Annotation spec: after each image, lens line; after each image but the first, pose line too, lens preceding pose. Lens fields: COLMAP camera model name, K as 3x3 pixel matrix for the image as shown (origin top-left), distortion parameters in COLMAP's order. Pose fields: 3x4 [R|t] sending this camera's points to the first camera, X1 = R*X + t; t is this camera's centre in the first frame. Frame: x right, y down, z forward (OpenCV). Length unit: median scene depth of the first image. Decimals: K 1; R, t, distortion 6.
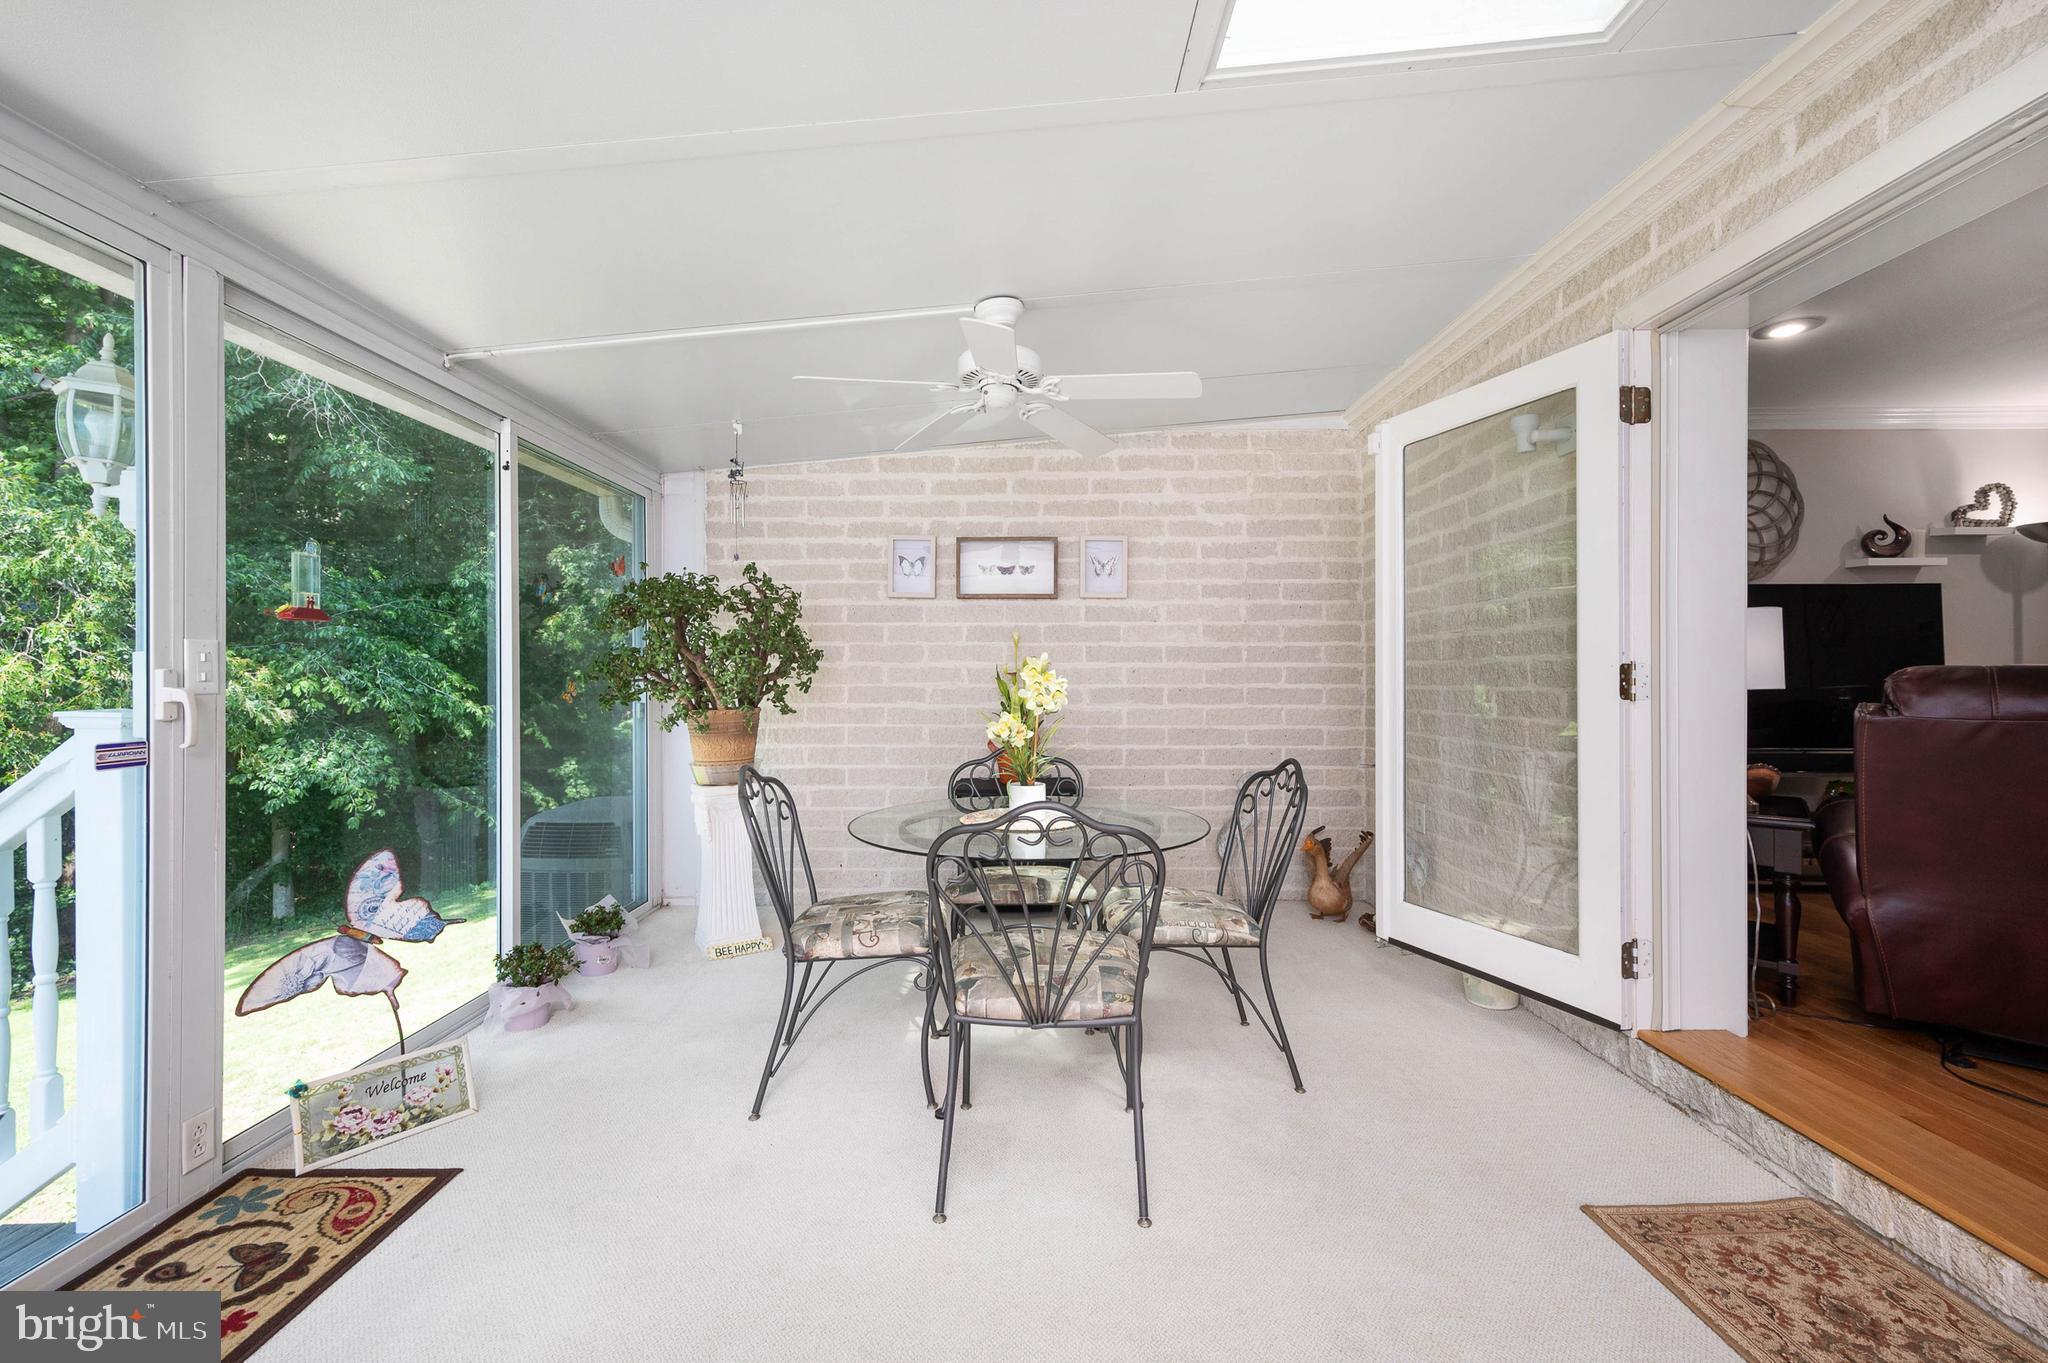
lens RADIAL K [[861.5, 0, 1033.8], [0, 861.5, 674.1], [0, 0, 1]] dist [0.001209, 0.000033]
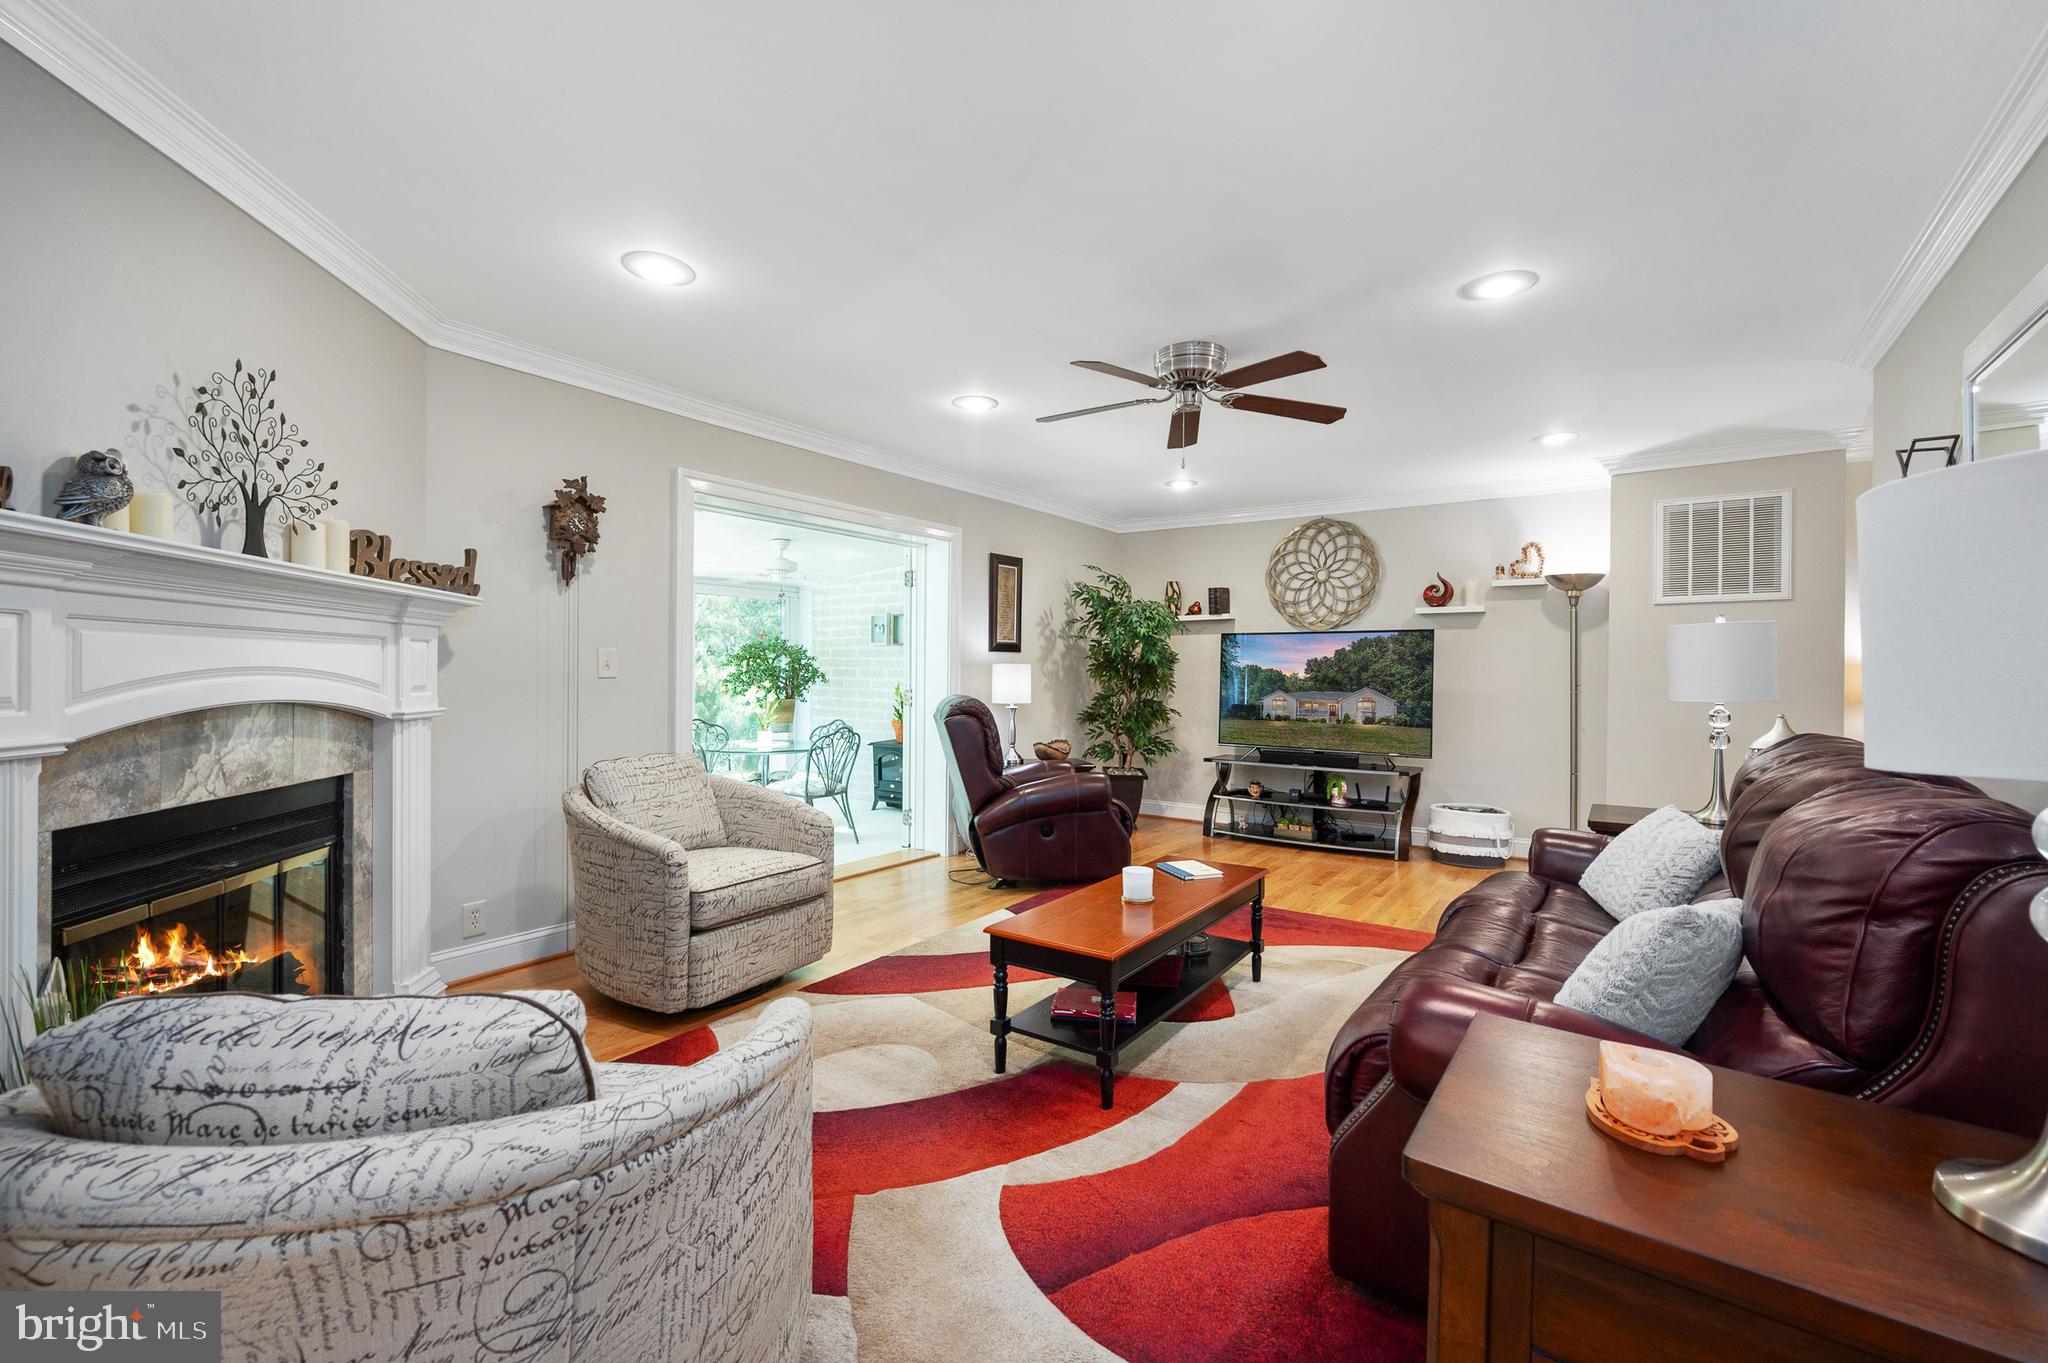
lens RADIAL K [[861.5, 0, 1033.8], [0, 861.5, 674.1], [0, 0, 1]] dist [0.001209, 0.000033]
pose [[0.810243, 0.012242, -0.585966, 1.251034], [-0.007727, 0.999918, 0.010206, -0.044525], [0.586043, -0.003741, 0.810271, -0.369468]]
